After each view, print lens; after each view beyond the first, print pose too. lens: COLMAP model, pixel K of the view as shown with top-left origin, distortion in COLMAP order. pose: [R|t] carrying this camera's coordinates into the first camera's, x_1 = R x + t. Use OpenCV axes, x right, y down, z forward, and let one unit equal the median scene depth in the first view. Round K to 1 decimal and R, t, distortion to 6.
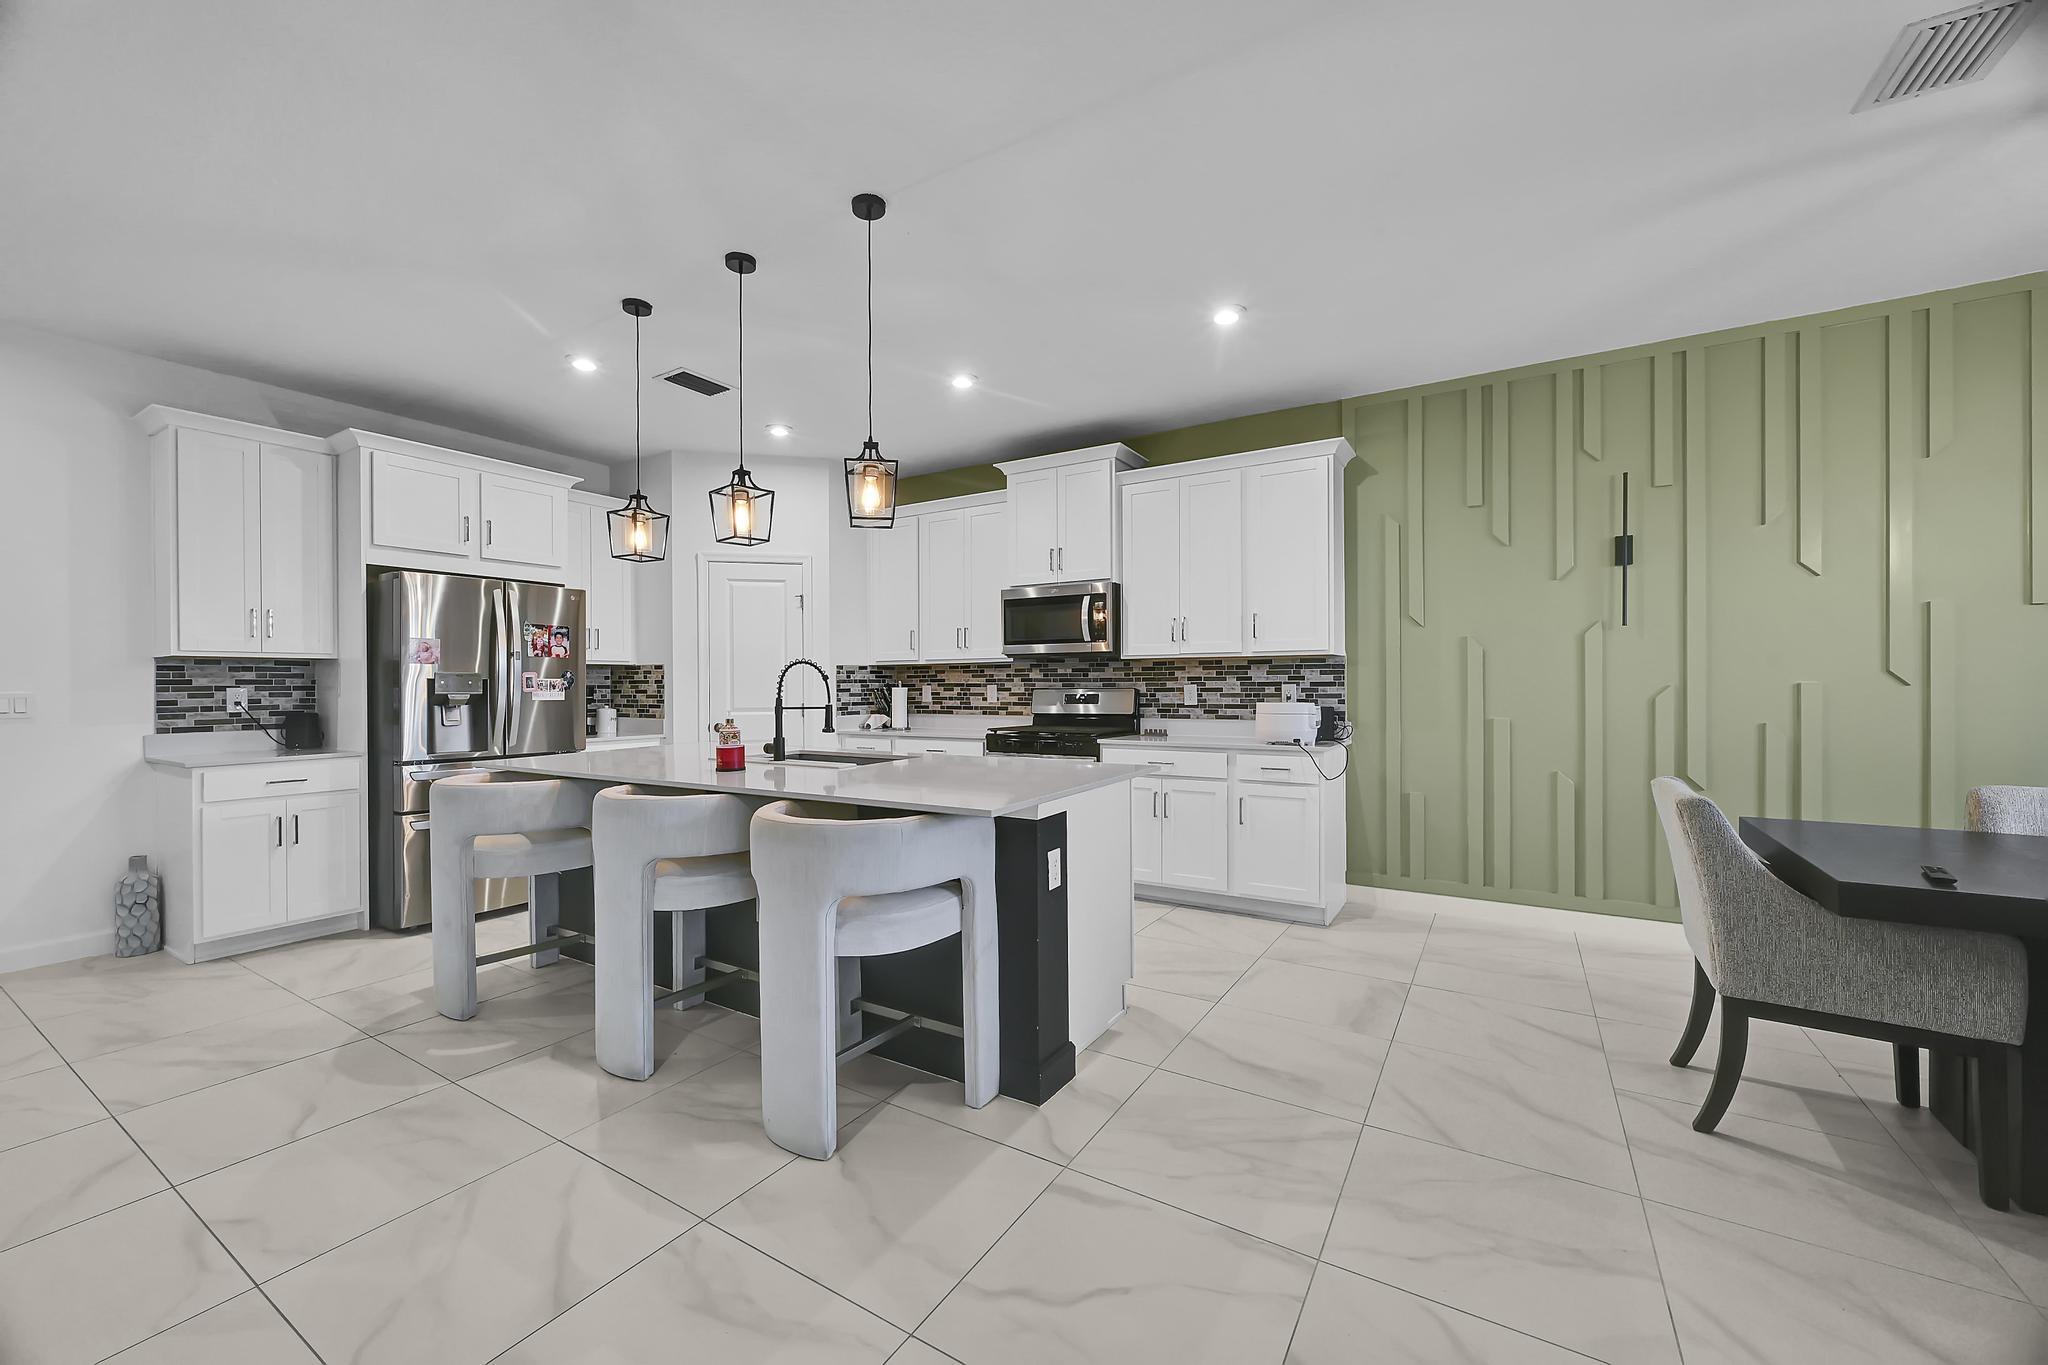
lens RADIAL K [[795.8, 0, 1017.1], [0, 795.8, 686.2], [0, 0, 1]] dist [-0.004109, 0.000519]
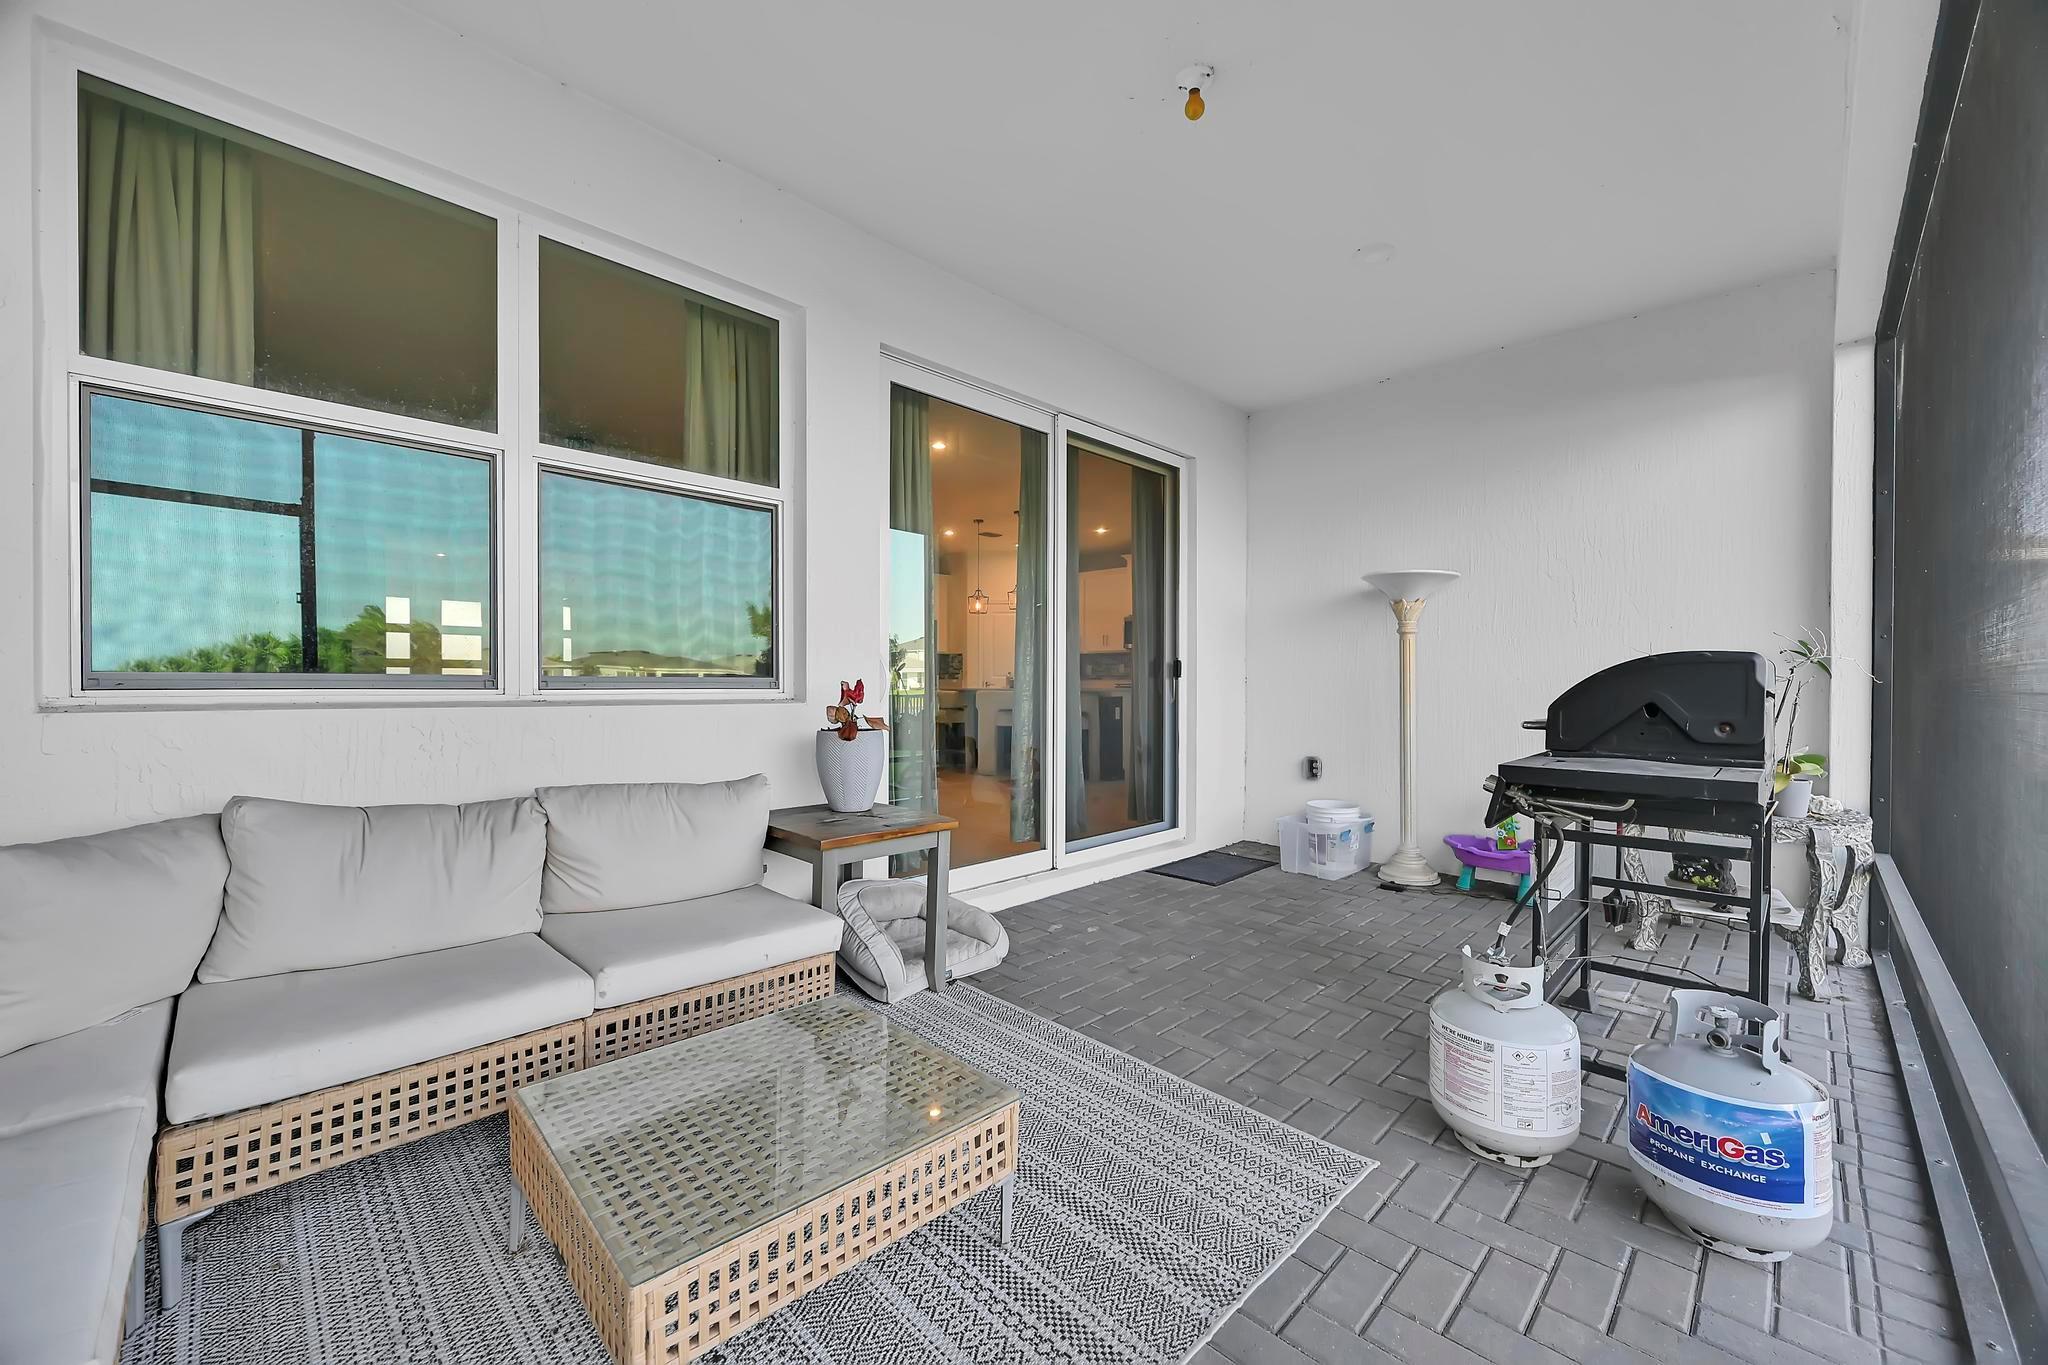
lens RADIAL K [[795.8, 0, 1018.5], [0, 795.8, 682.7], [0, 0, 1]] dist [-0.004109, 0.000519]
pose [[0.974869, 0.007639, -0.222647, 0.183269], [-0.006556, 0.999963, 0.005602, 0.041366], [0.222682, -0.004001, 0.974883, -1.116732]]
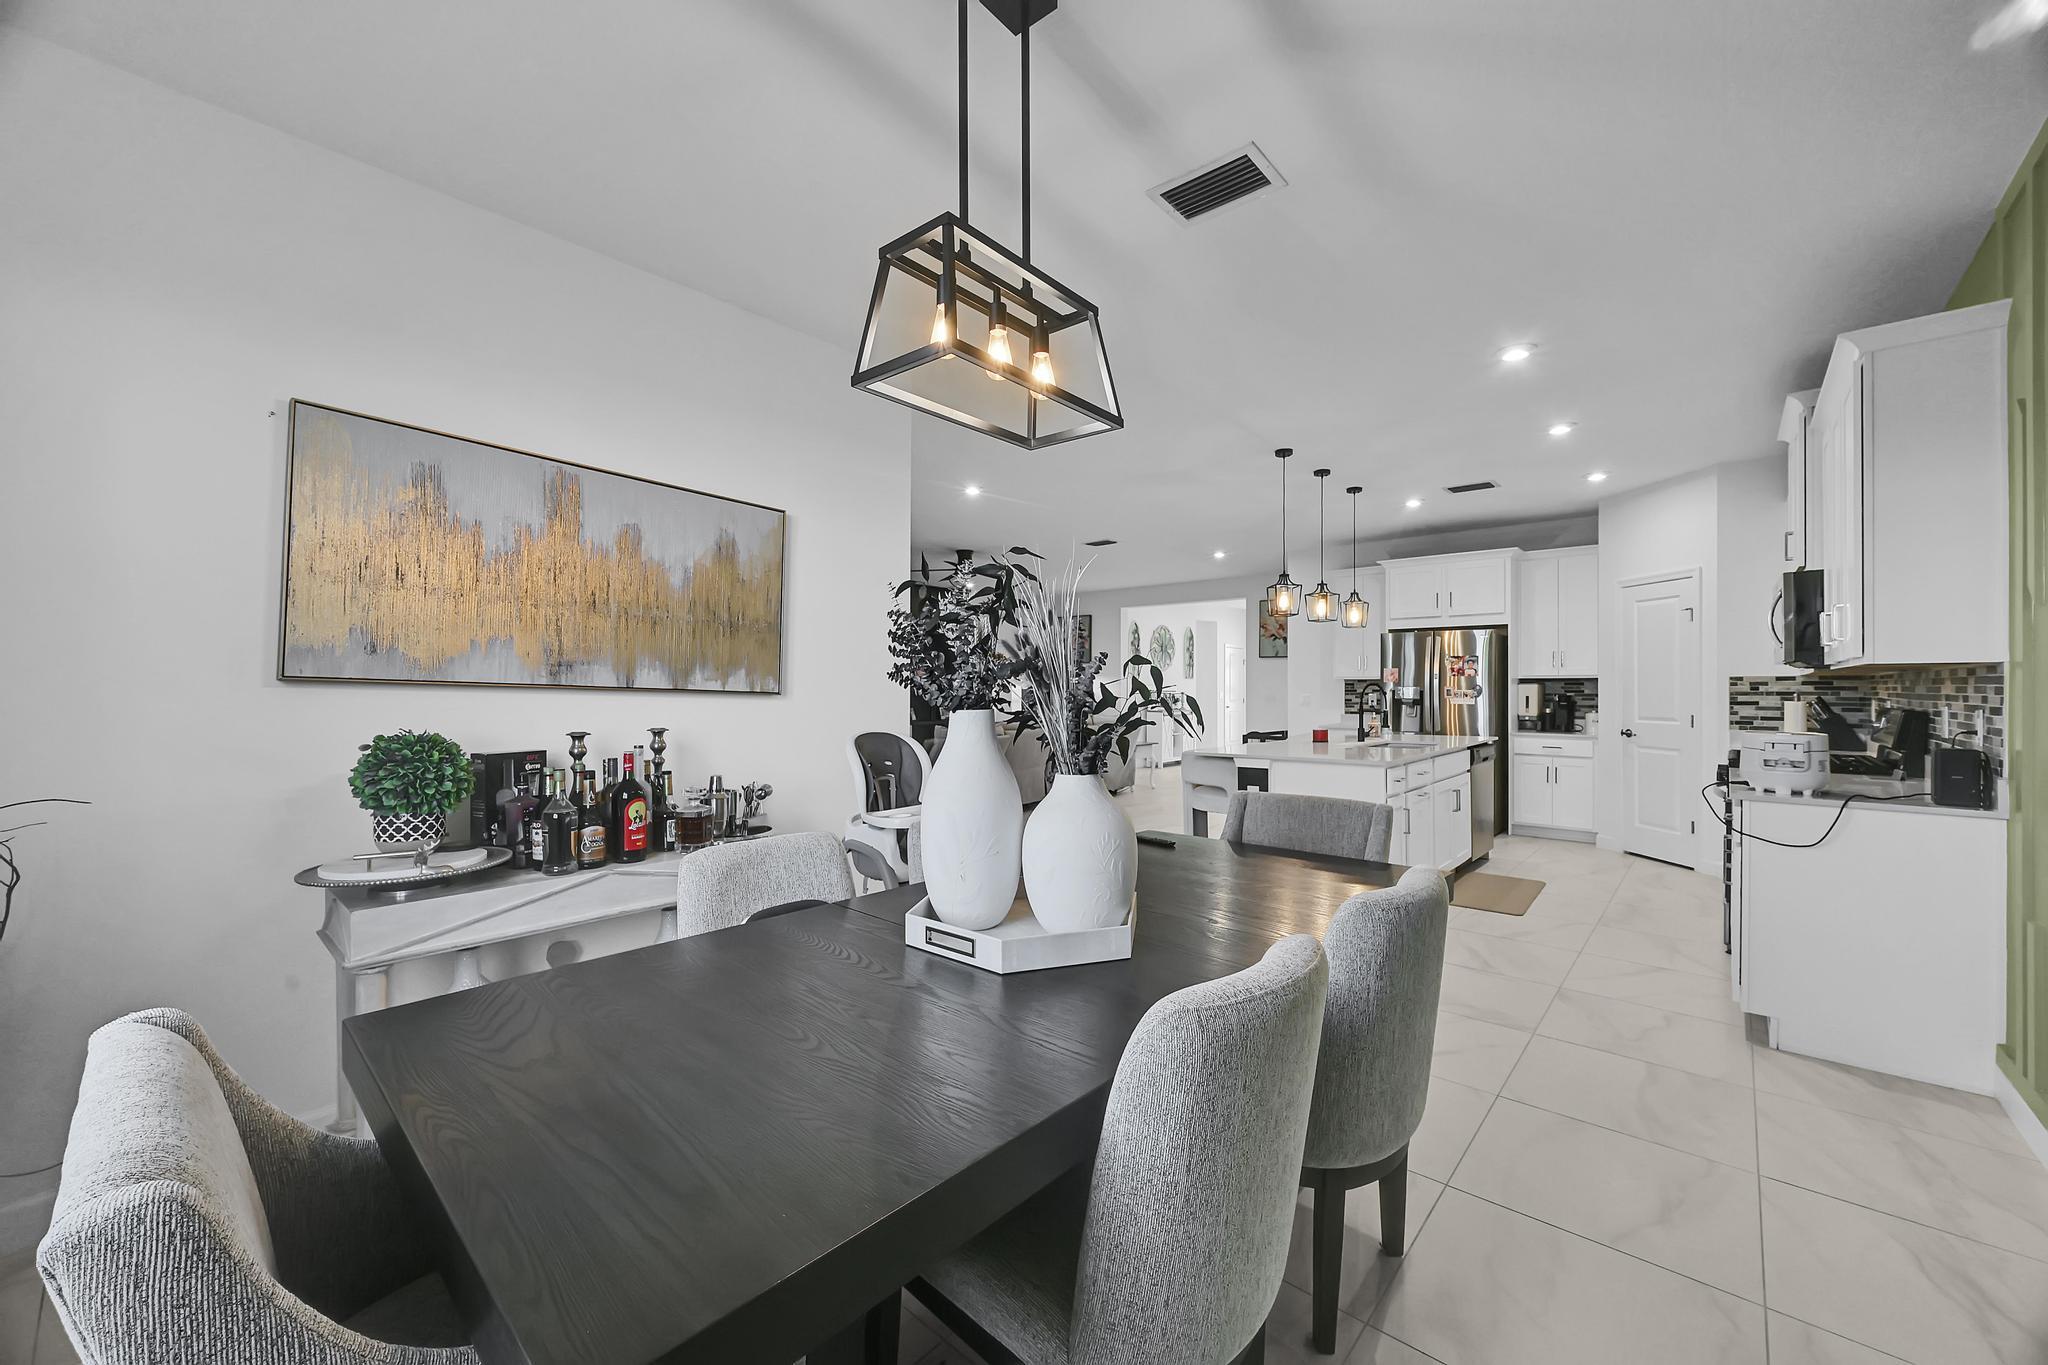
lens RADIAL K [[795.8, 0, 1013.5], [0, 795.8, 686.2], [0, 0, 1]] dist [-0.004109, 0.000519]
pose [[-0.176888, 0.004503, -0.984221, 0.995239], [-0.001156, 0.999988, 0.004783, -0.021355], [0.984230, 0.001984, -0.176881, 0.374649]]
